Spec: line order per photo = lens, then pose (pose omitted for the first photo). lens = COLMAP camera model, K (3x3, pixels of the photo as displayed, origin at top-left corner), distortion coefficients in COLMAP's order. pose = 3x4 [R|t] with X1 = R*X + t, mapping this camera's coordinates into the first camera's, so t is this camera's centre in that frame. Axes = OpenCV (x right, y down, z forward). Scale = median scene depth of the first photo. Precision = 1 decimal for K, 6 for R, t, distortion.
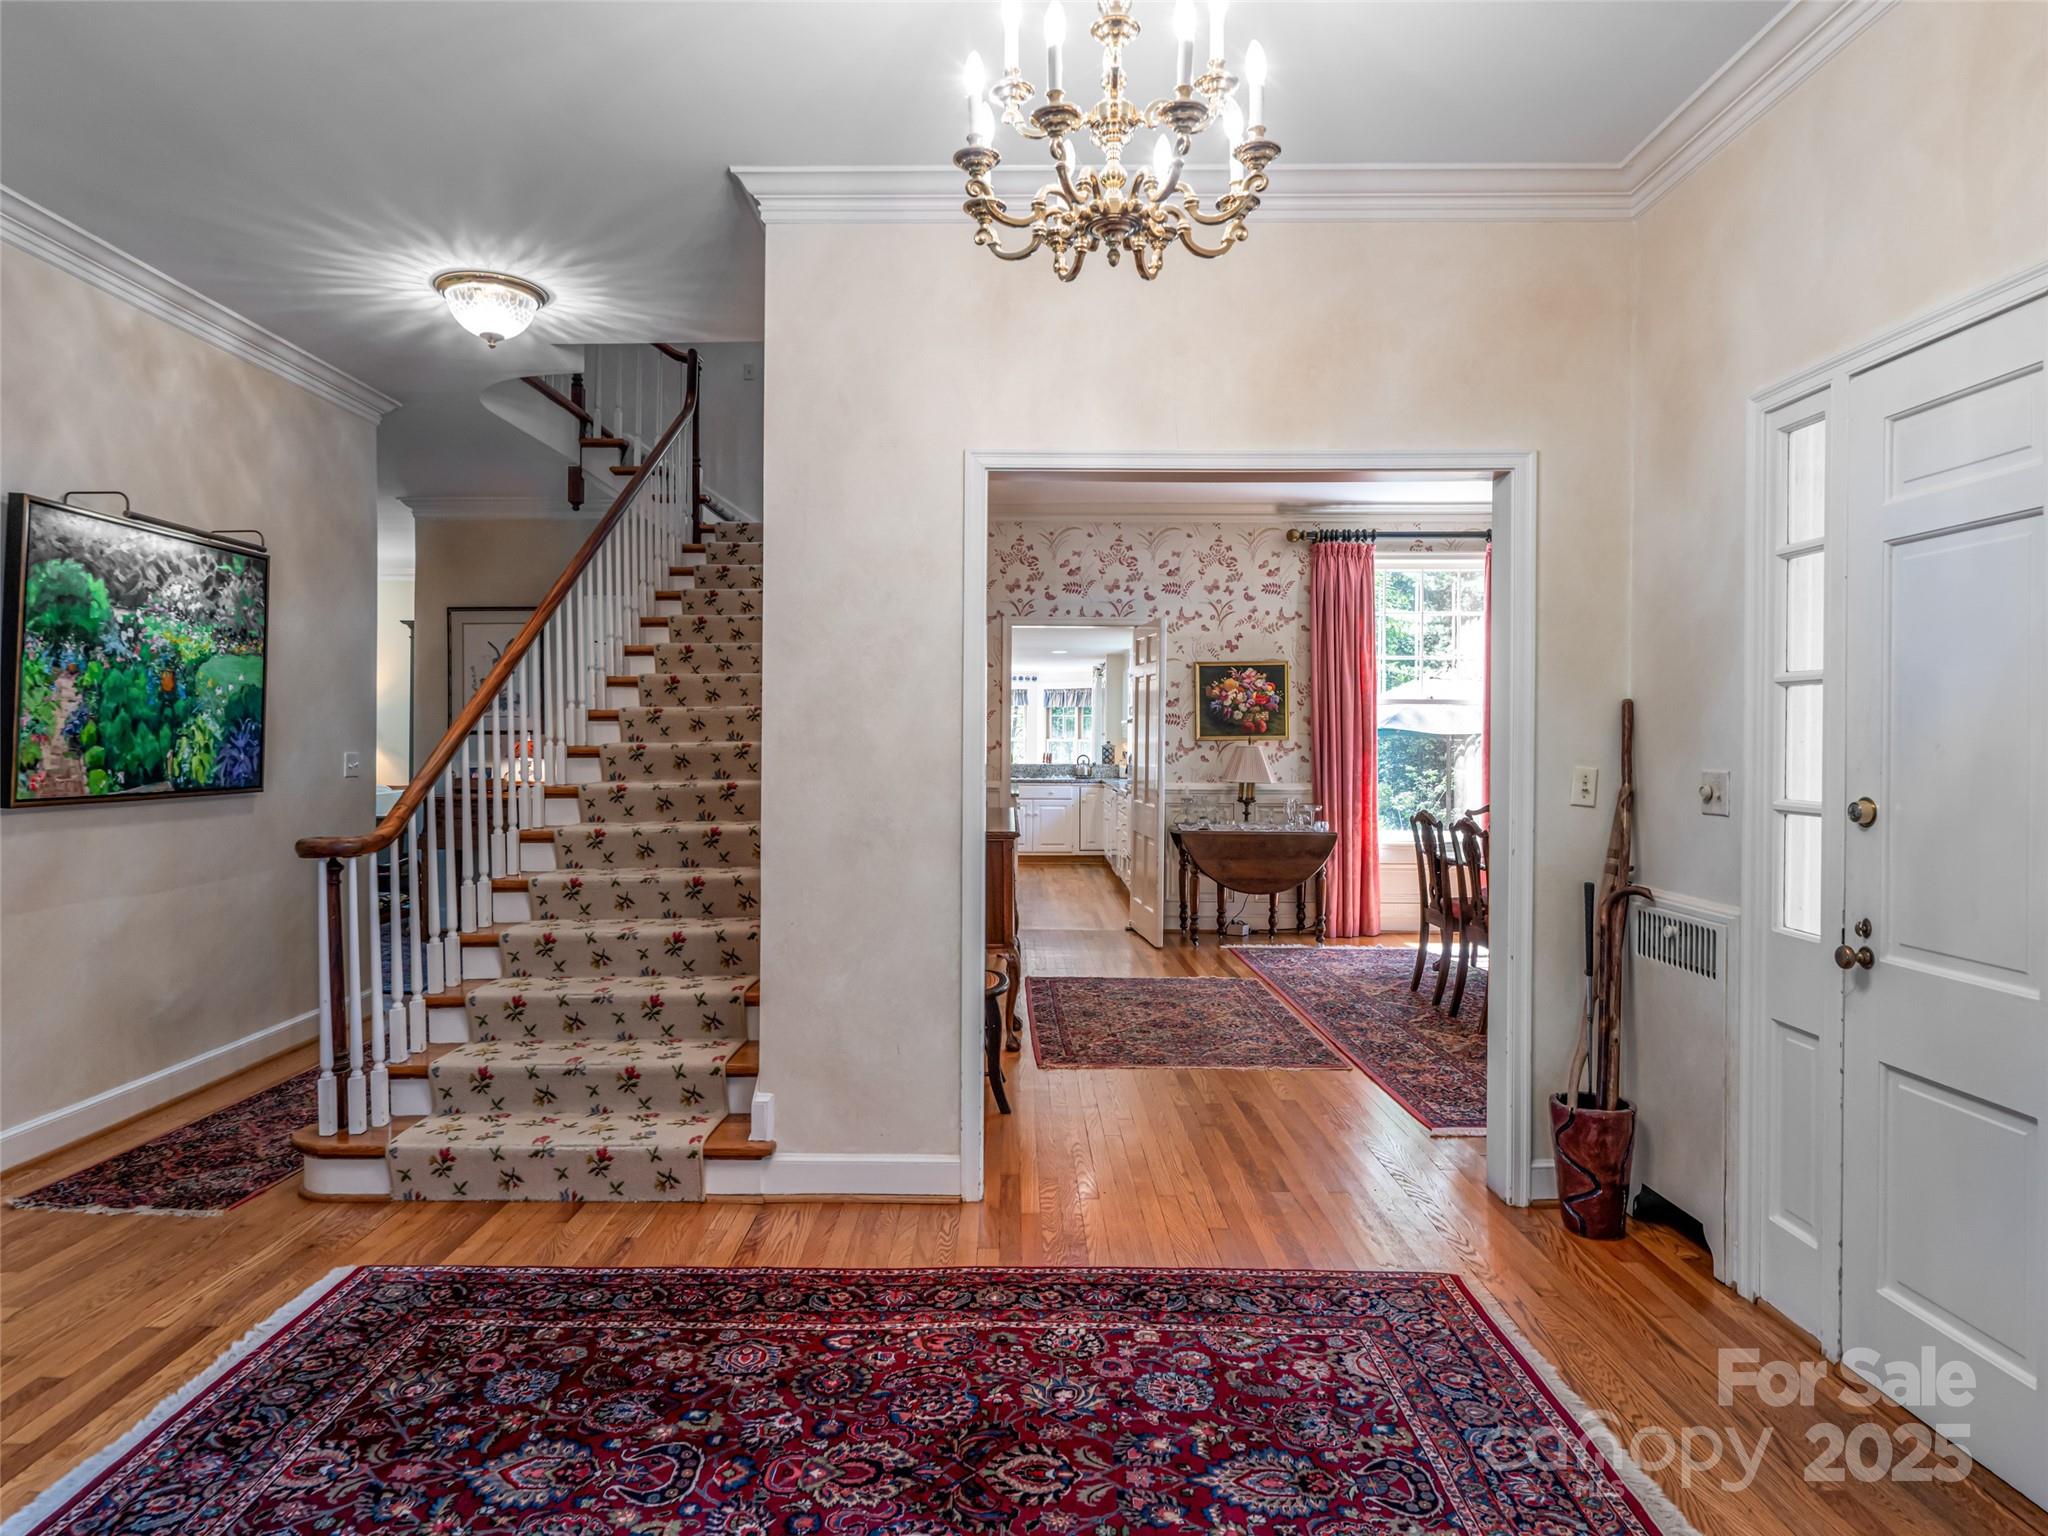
lens RADIAL K [[1073.8, 0, 1018.4], [0, 1073.8, 763.9], [0, 0, 1]] dist [0.000102, 0.000003]
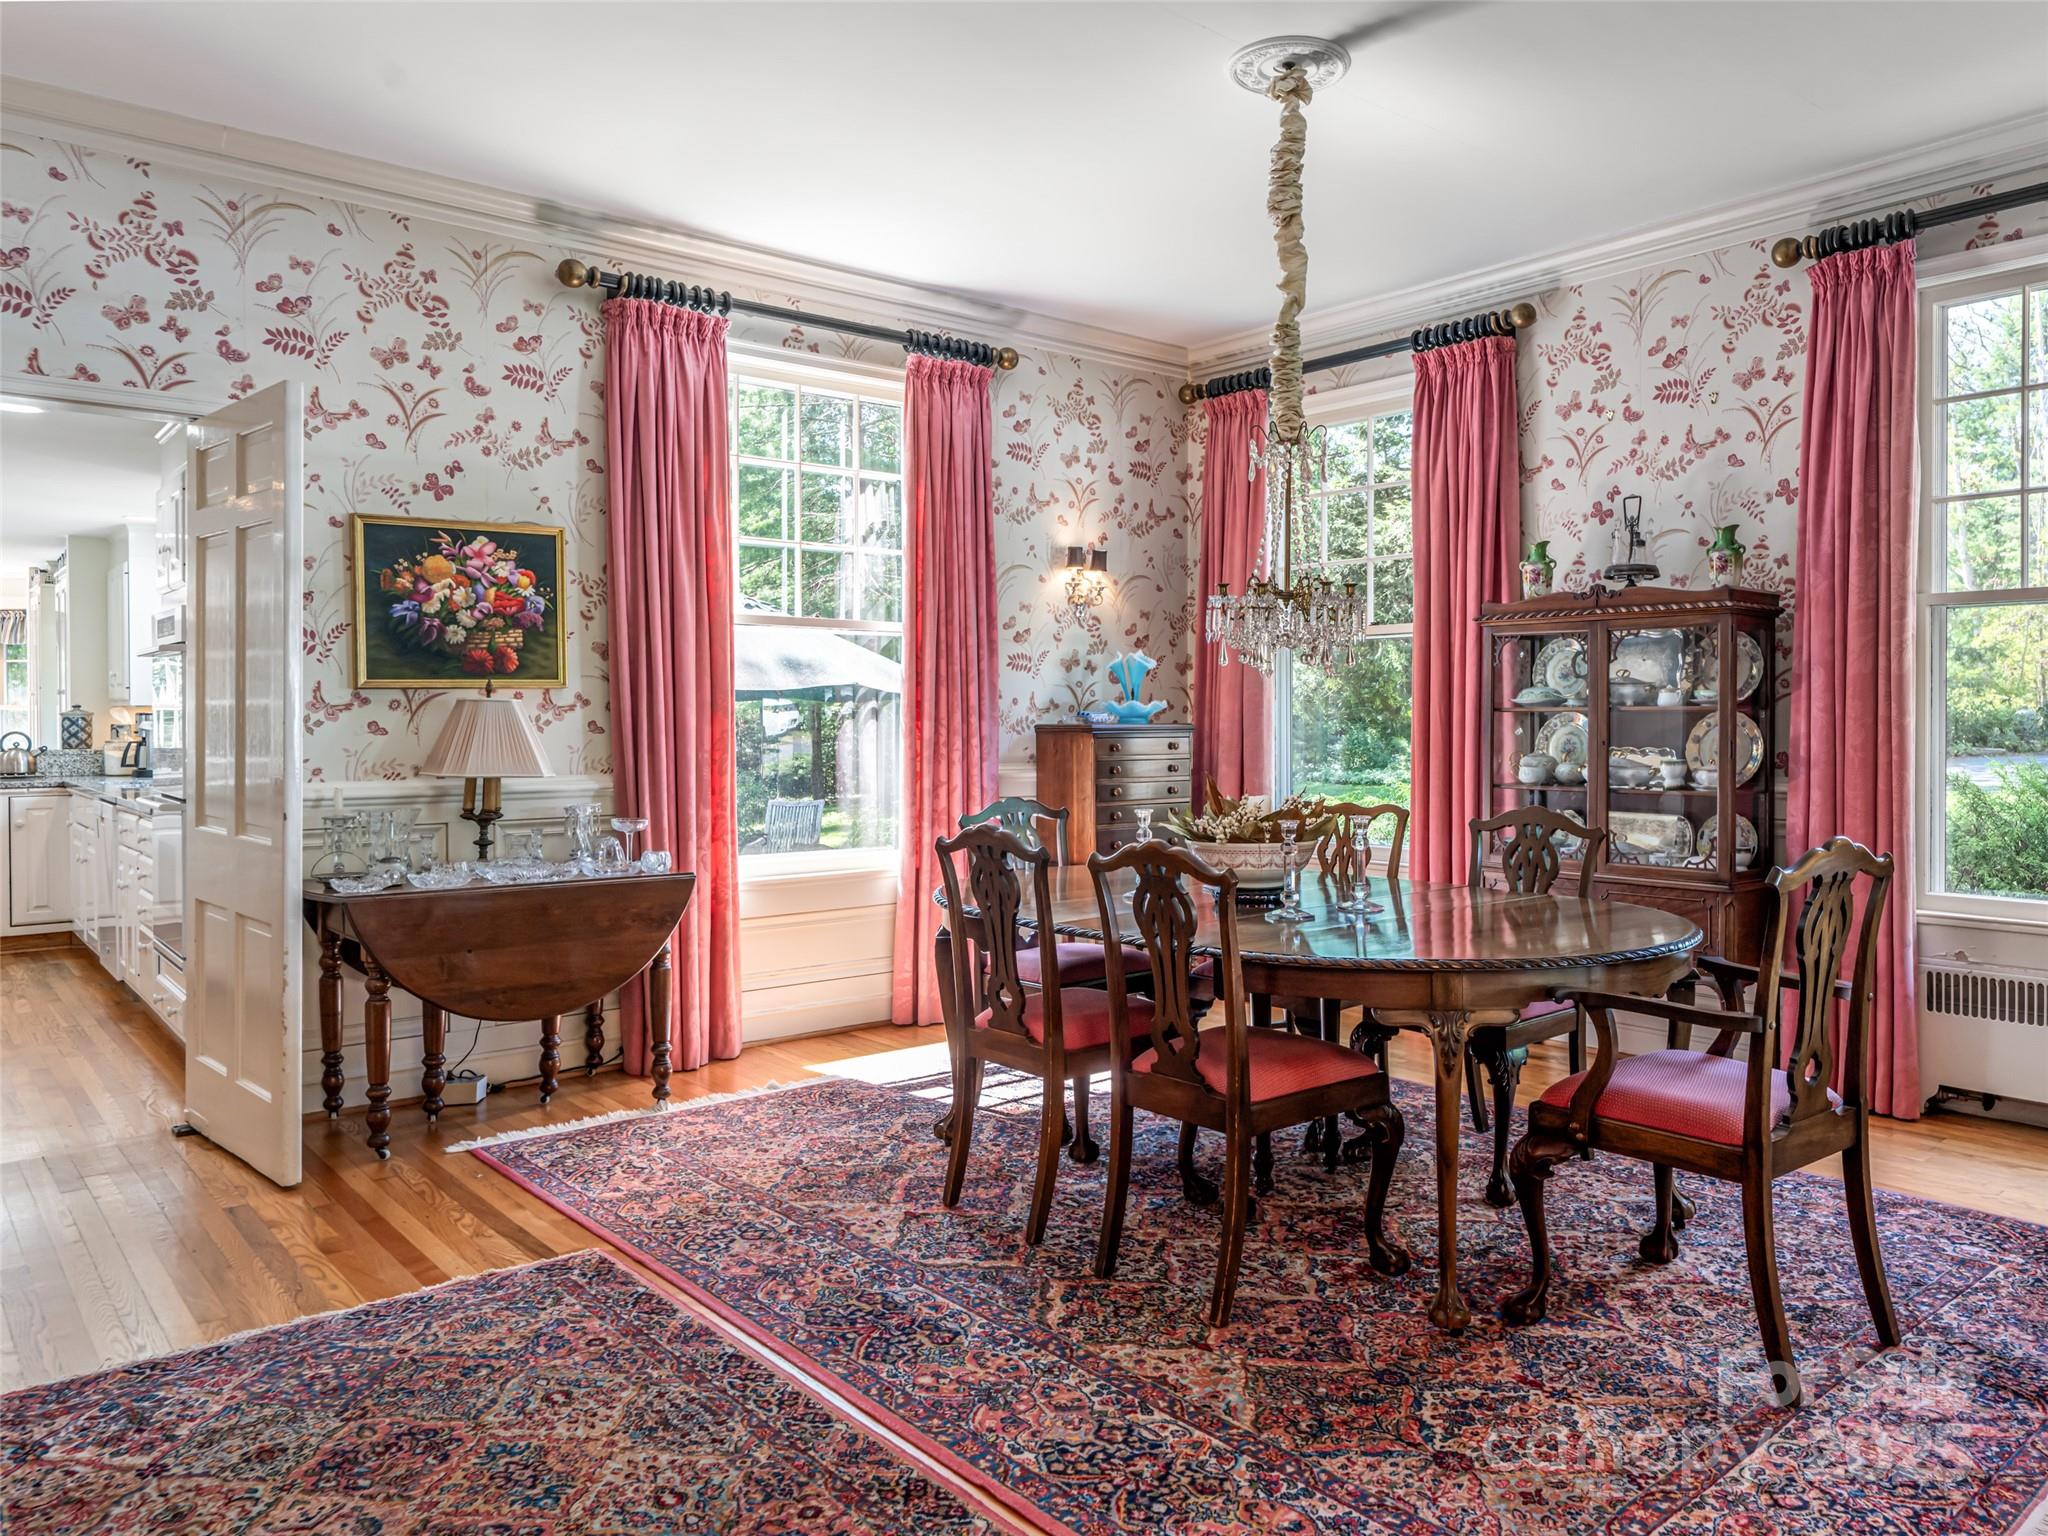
lens RADIAL K [[1320.0, 0, 1042.9], [0, 1320.0, 736.5], [0, 0, 1]] dist [-0.000124, -0.000327]
pose [[0.742912, -0.012366, 0.669275, 0.008077], [0.016867, 0.999858, -0.000249, 0.003695], [-0.669177, 0.011473, 0.743015, 0.400468]]
